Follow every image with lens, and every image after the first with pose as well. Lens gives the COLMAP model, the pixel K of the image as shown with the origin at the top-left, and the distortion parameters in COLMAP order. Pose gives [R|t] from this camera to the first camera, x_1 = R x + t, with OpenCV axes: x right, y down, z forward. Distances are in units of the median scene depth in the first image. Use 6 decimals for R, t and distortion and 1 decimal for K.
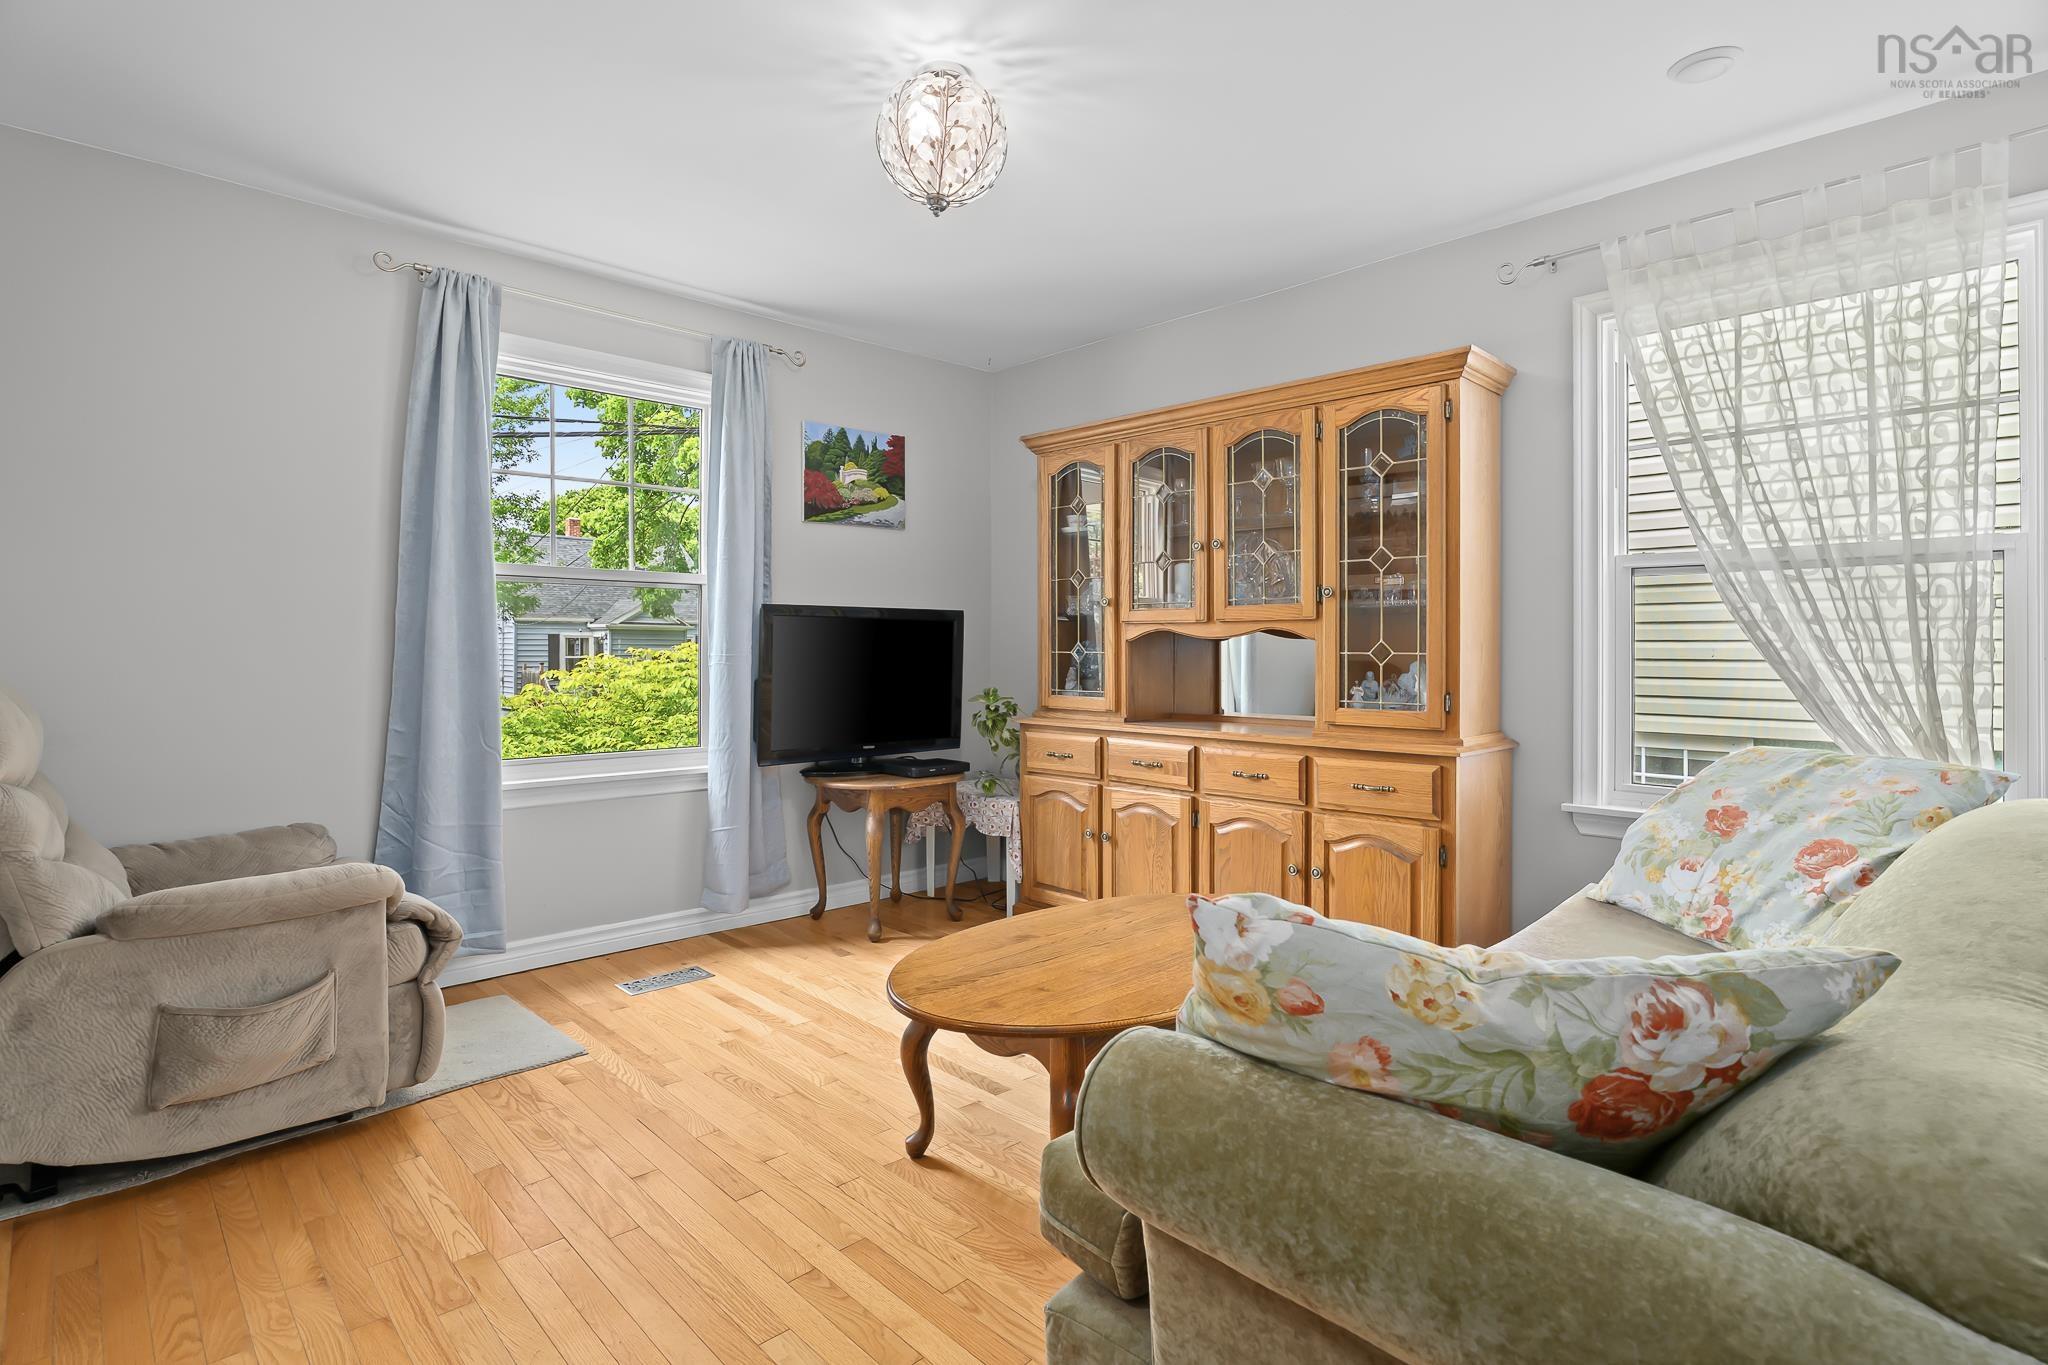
lens RADIAL K [[1012.1, 0, 987.0], [0, 1012.1, 649.4], [0, 0, 1]] dist [-0.009573, 0.002462]
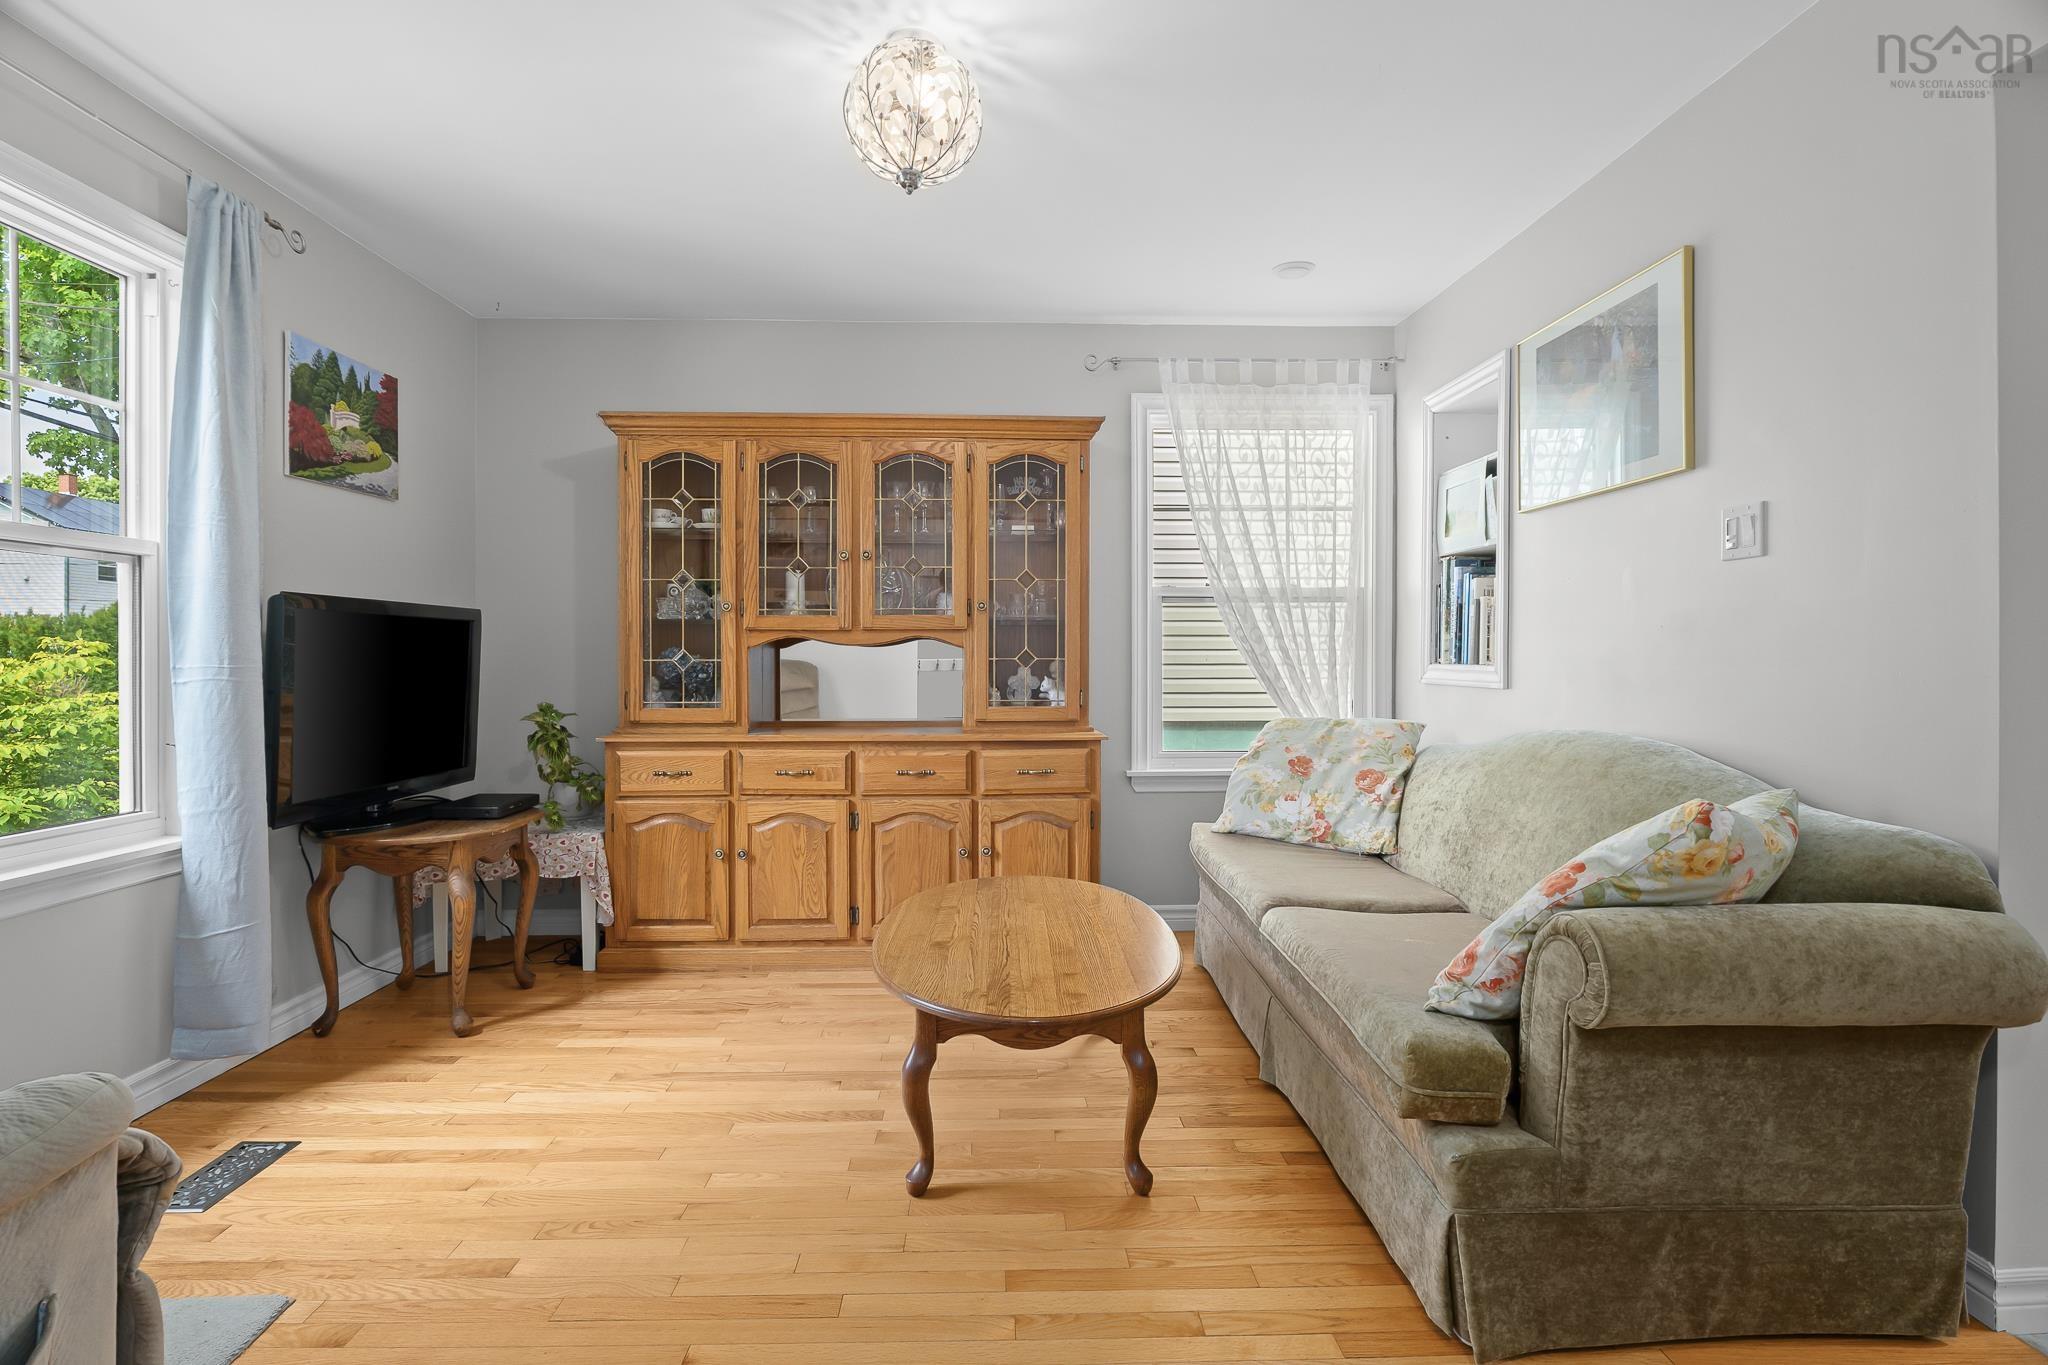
lens RADIAL K [[1012.1, 0, 1003.6], [0, 1012.1, 660.7], [0, 0, 1]] dist [-0.009573, 0.002462]
pose [[0.661788, -0.006419, 0.749663, -0.425355], [0.003681, 0.999979, 0.005313, -0.000090], [-0.749682, -0.000756, 0.661798, 0.188133]]
